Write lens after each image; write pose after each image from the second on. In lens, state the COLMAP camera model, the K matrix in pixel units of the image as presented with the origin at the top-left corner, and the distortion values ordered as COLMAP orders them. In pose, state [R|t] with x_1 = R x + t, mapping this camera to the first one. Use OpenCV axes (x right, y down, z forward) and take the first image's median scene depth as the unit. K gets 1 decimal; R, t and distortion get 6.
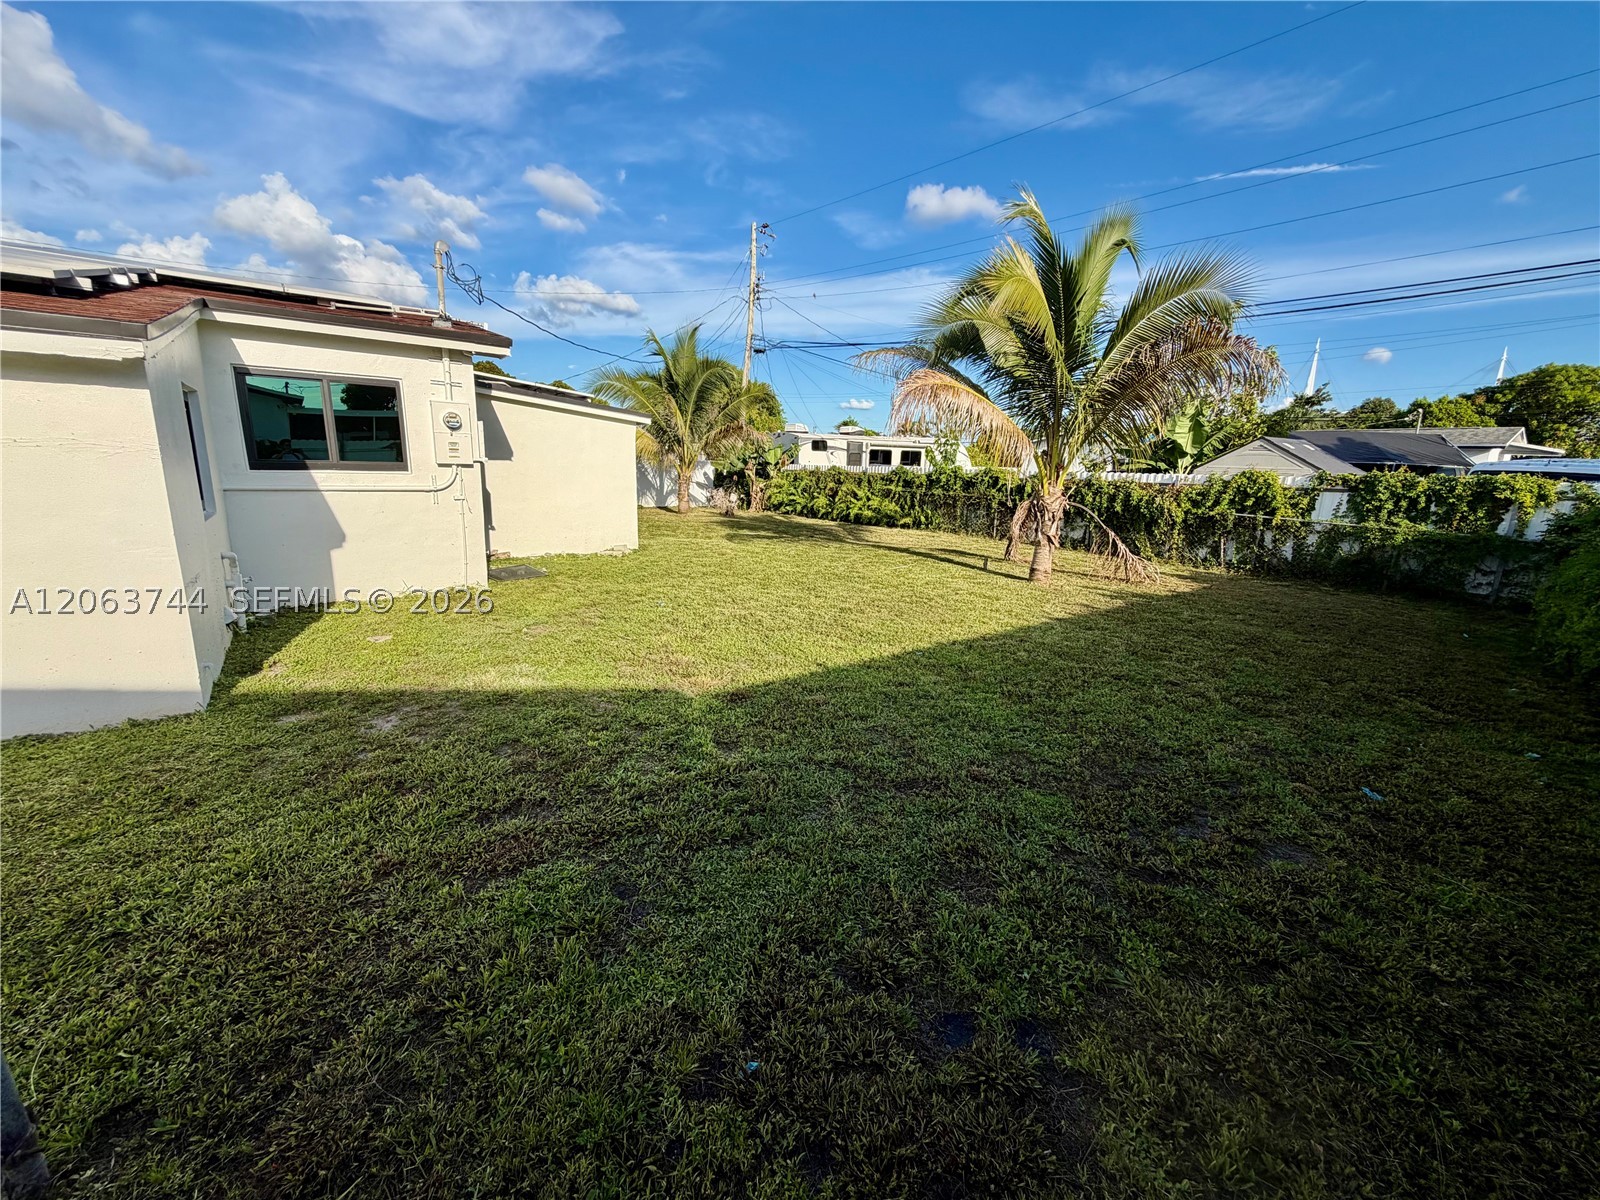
lens RADIAL K [[642.6, 0, 797.8], [0, 642.6, 602.4], [0, 0, 1]] dist [-0.001419, 0.000194]
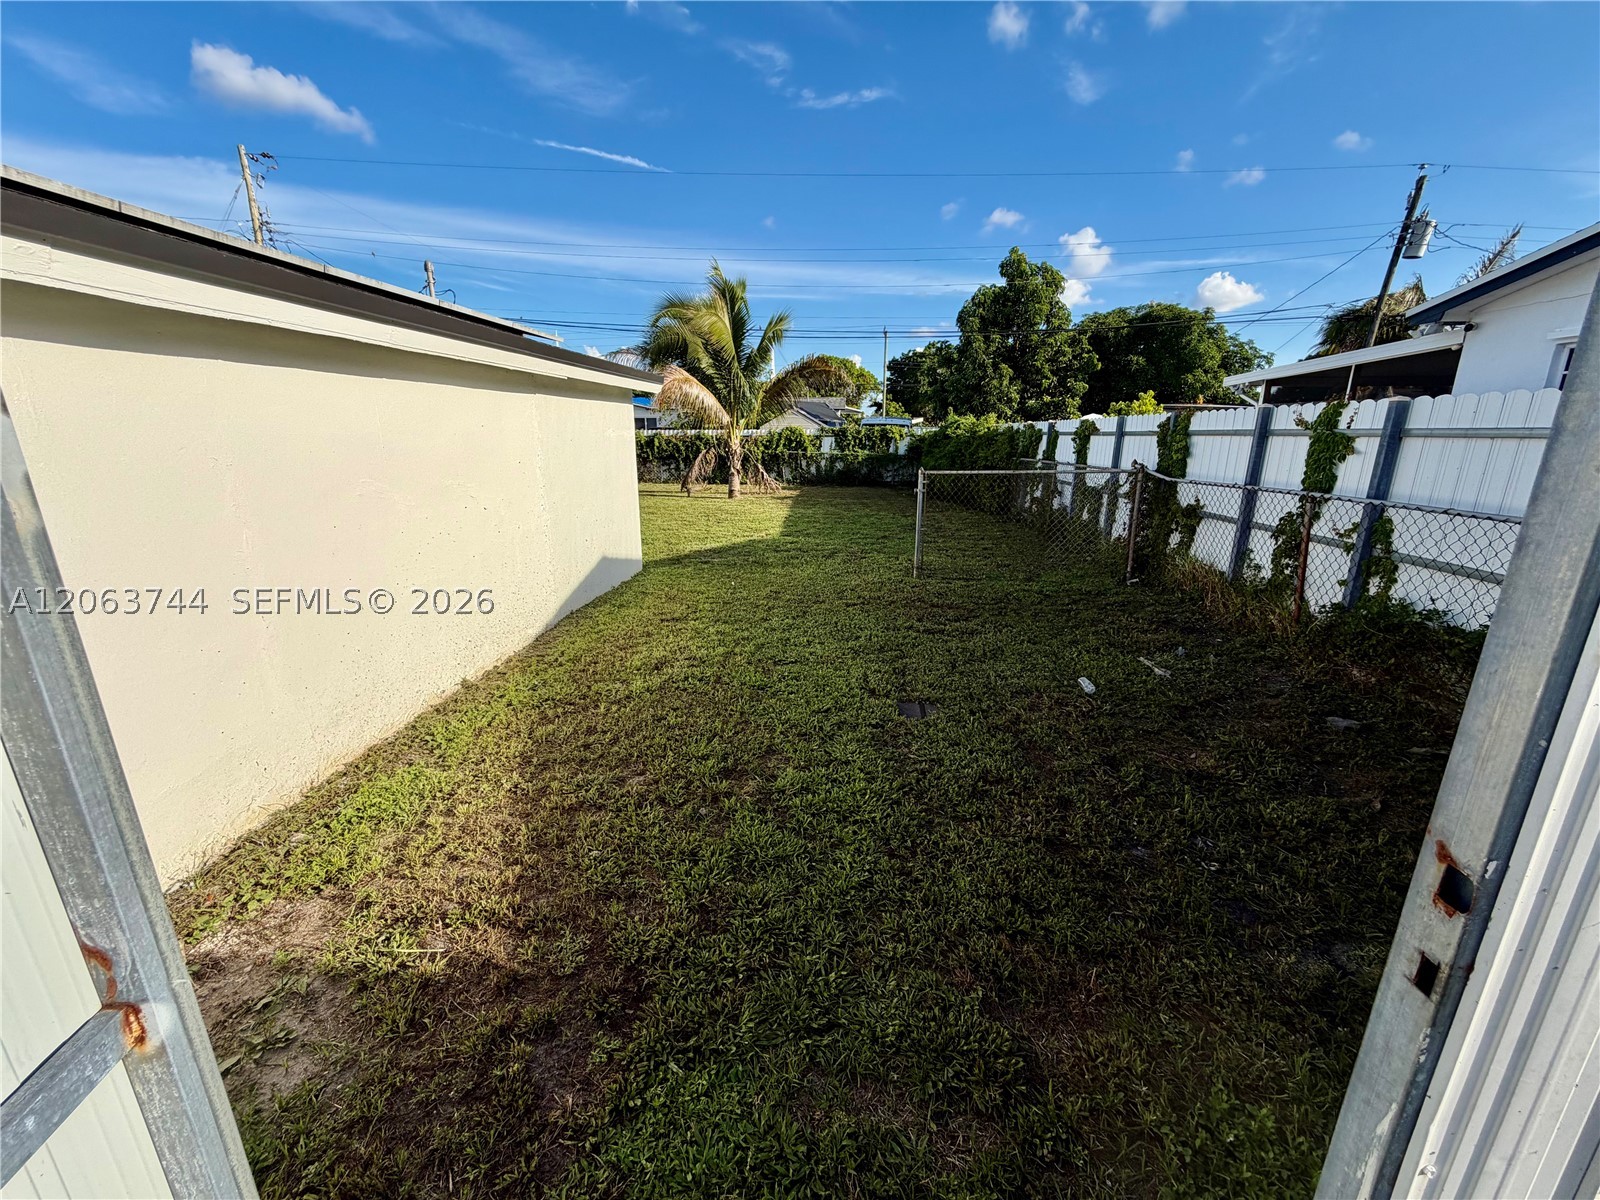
lens RADIAL K [[642.6, 0, 804.1], [0, 642.6, 599.6], [0, 0, 1]] dist [-0.001419, 0.000194]
pose [[0.655458, -0.222929, 0.721580, -0.667534], [0.177269, 0.974163, 0.139939, 0.019763], [-0.734133, 0.036190, 0.678041, -0.223267]]
